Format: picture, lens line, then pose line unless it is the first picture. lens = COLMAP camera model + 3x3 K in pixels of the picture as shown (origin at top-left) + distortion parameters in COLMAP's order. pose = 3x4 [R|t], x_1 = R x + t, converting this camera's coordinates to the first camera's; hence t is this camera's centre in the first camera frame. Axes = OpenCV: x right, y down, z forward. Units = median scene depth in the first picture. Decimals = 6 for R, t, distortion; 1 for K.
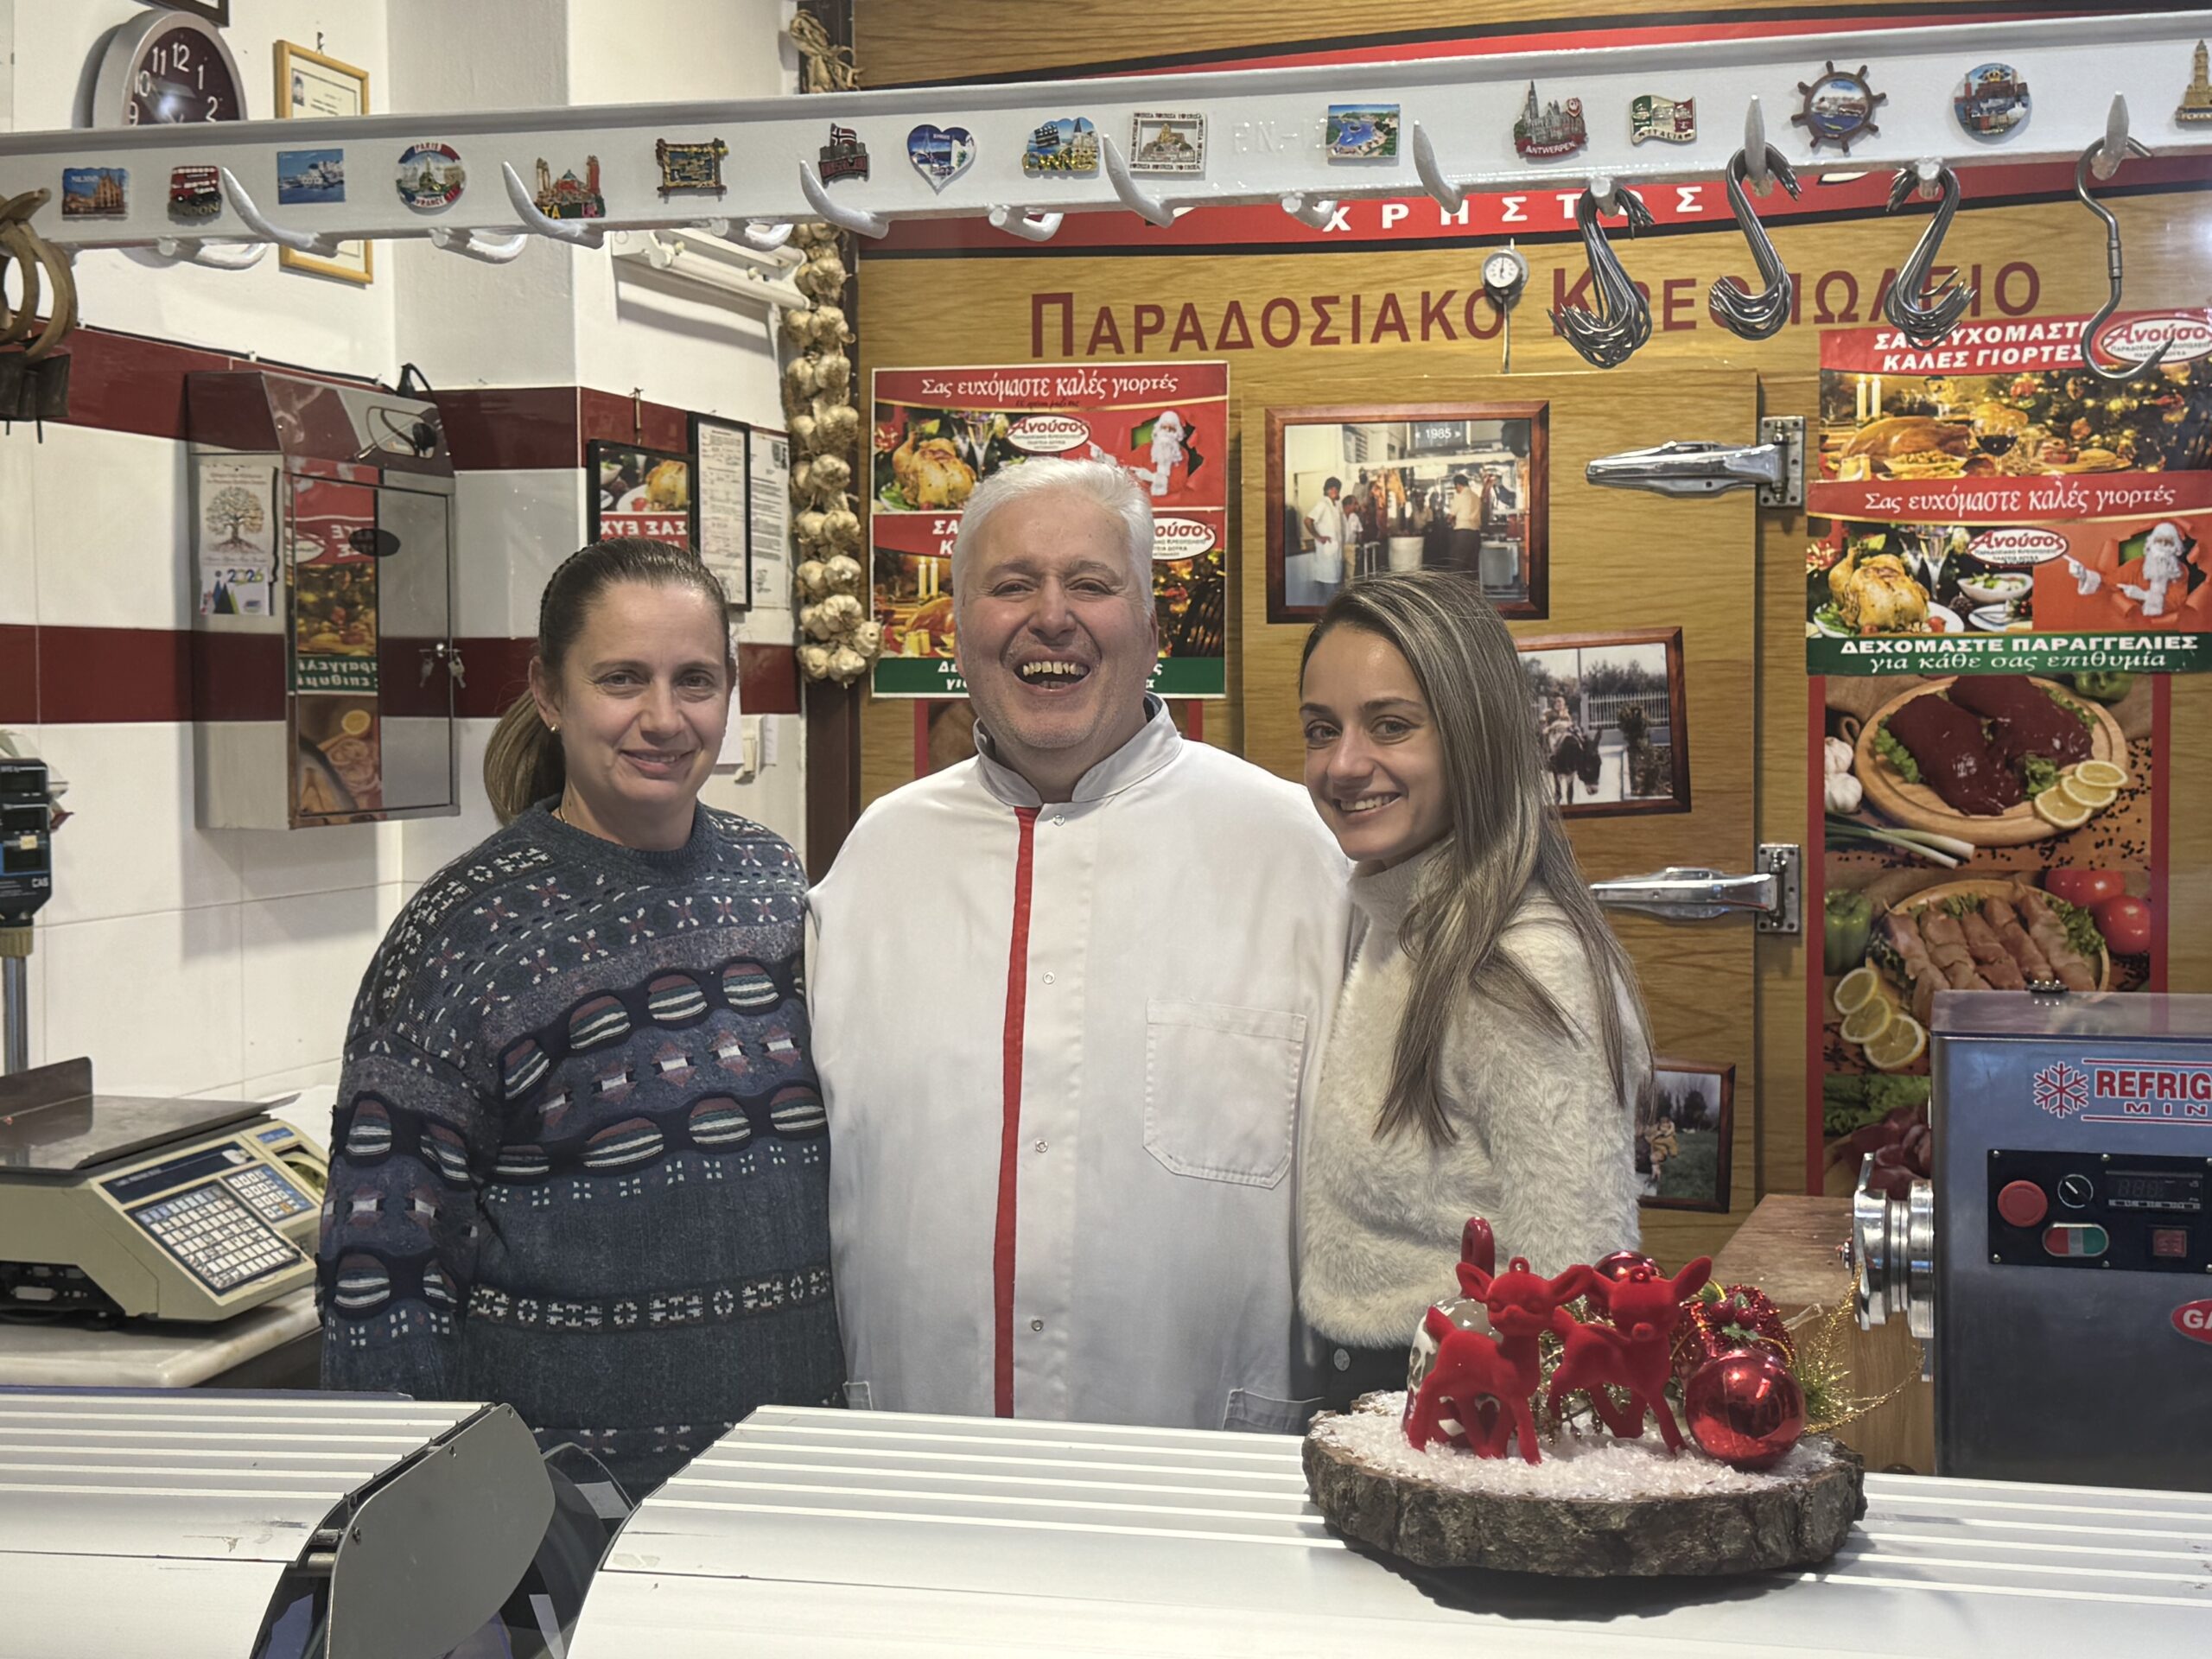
lens RADIAL K [[3029.3, 0, 1121.3], [0, 3029.3, 838.2], [0, 0, 1]] dist [0.167845, -0.291708]
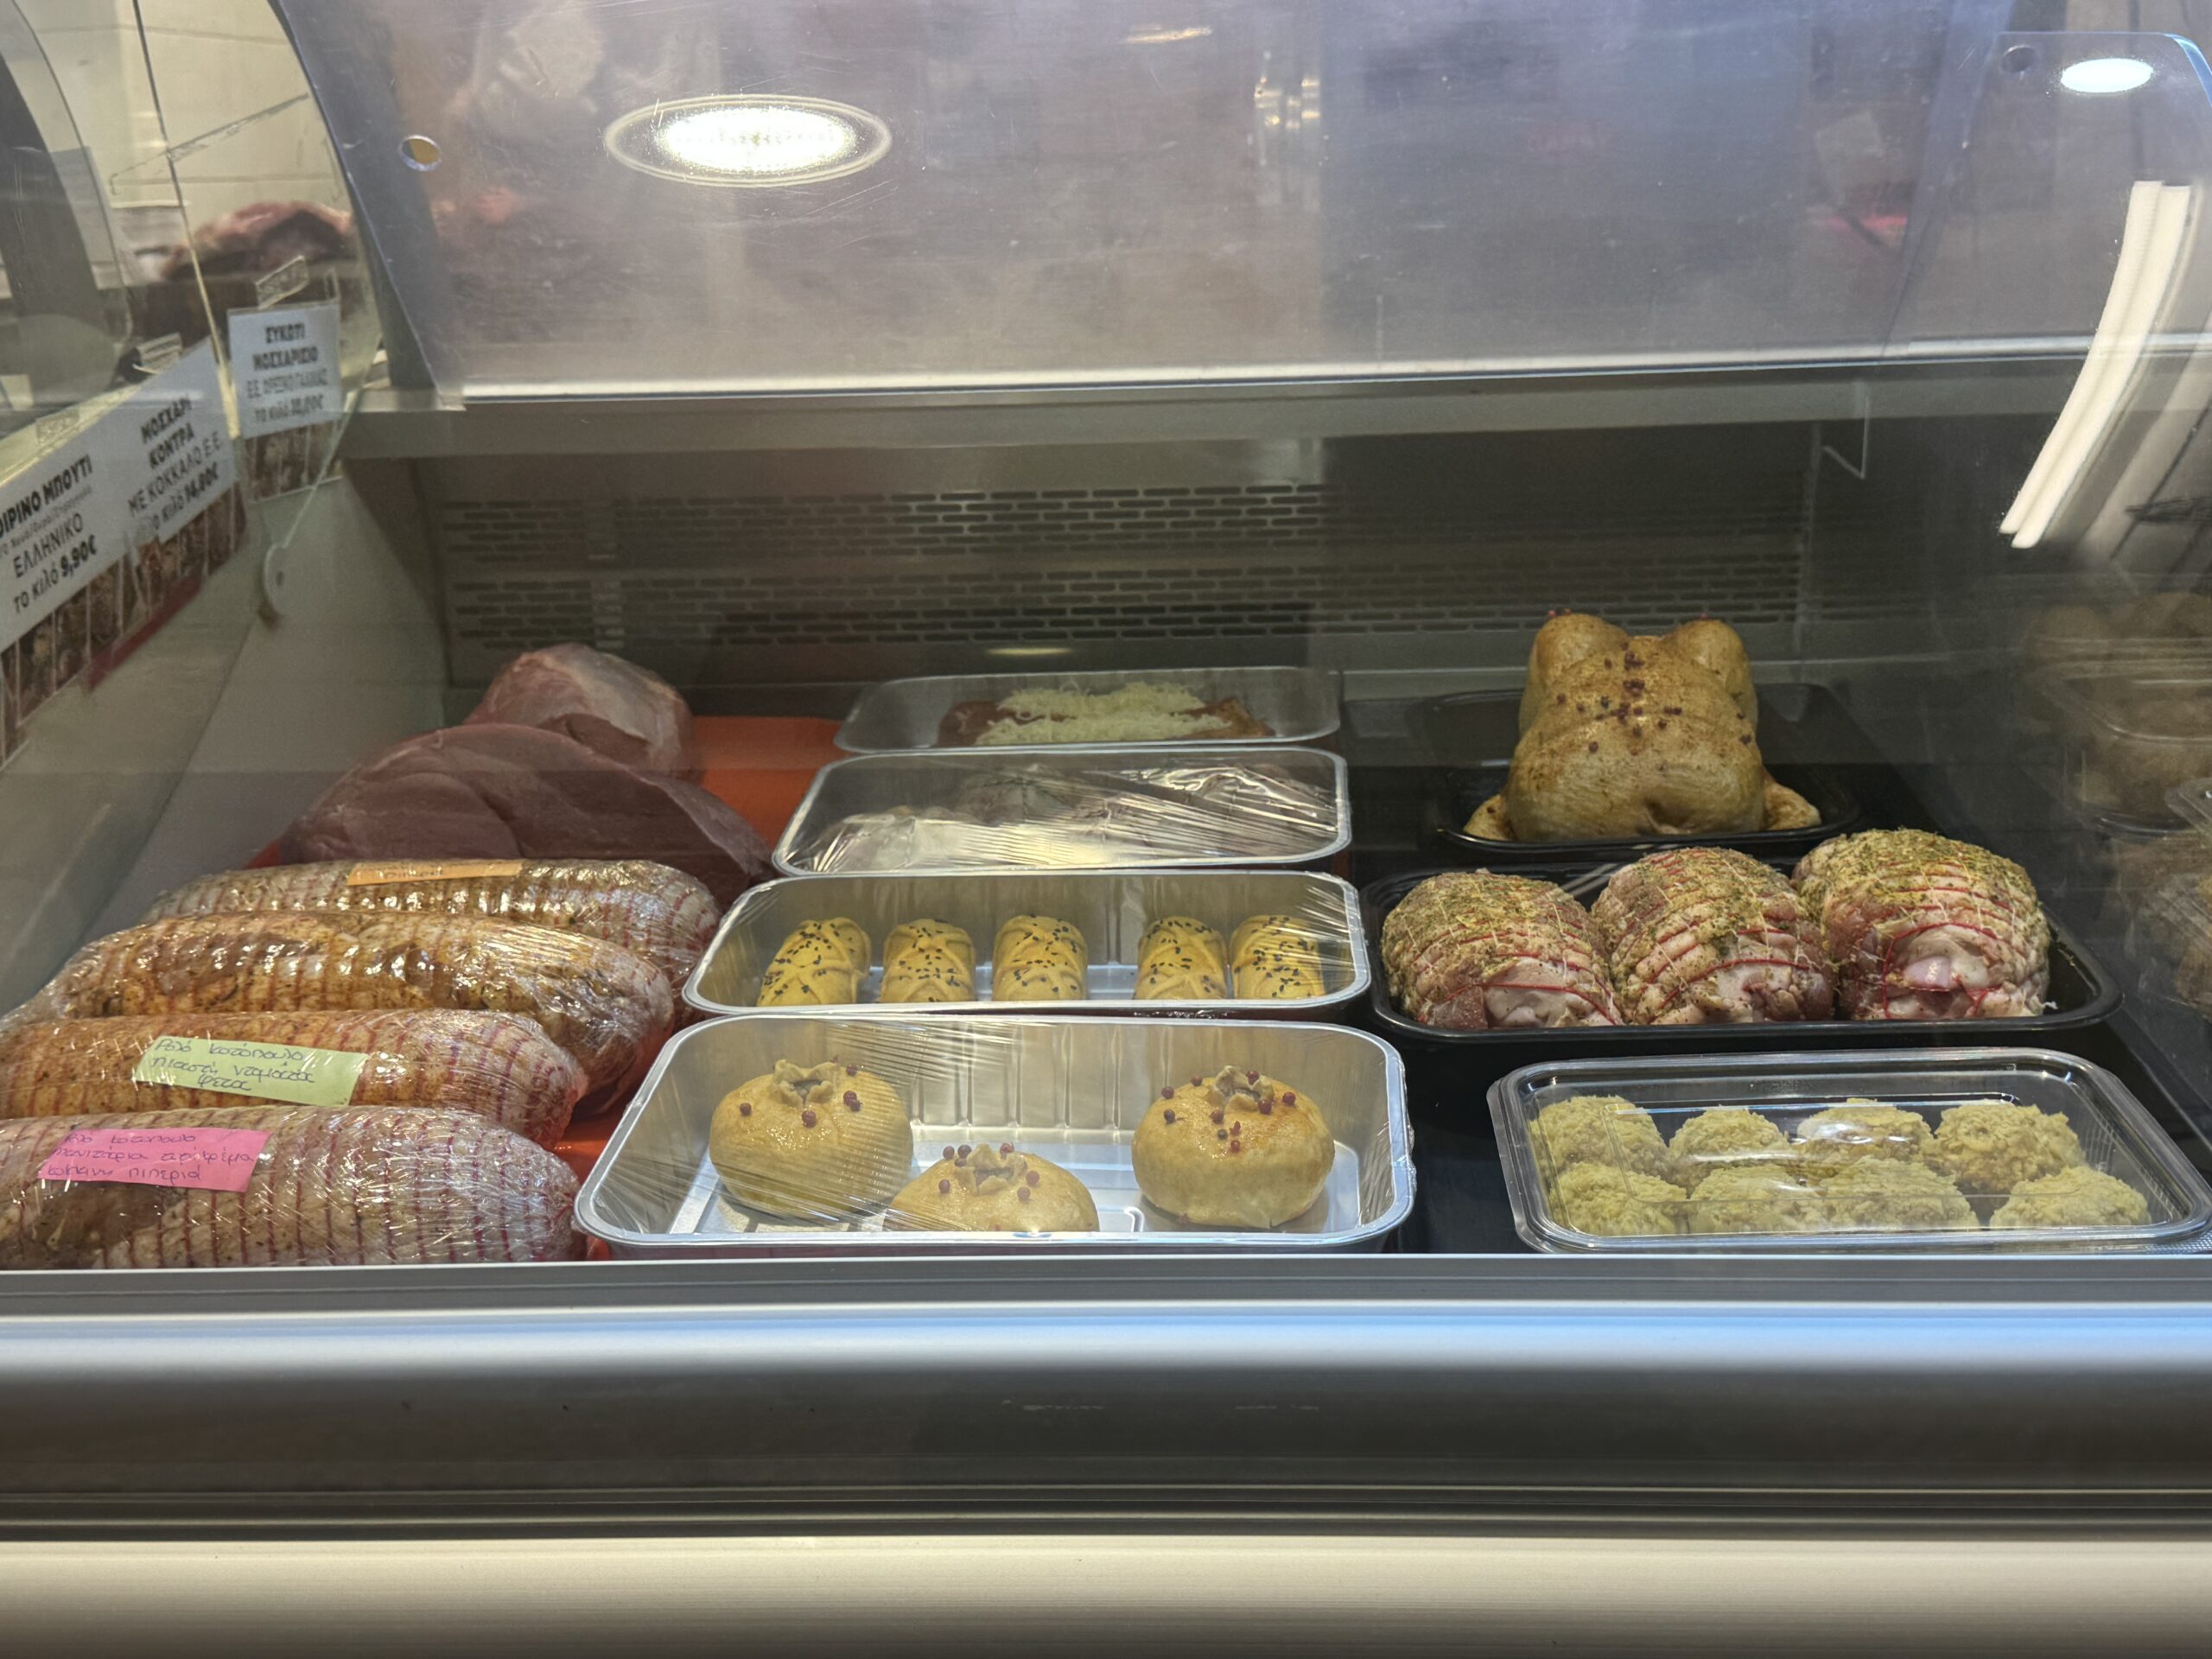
lens RADIAL K [[2488.2, 0, 1106.0], [0, 2488.2, 829.5], [0, 0, 1]] dist [0.192360, -0.513531]
pose [[0.987392, -0.066918, 0.143457, 0.018626], [0.034532, 0.975482, 0.217351, 0.101921], [-0.154484, -0.209657, 0.965494, 0.028389]]
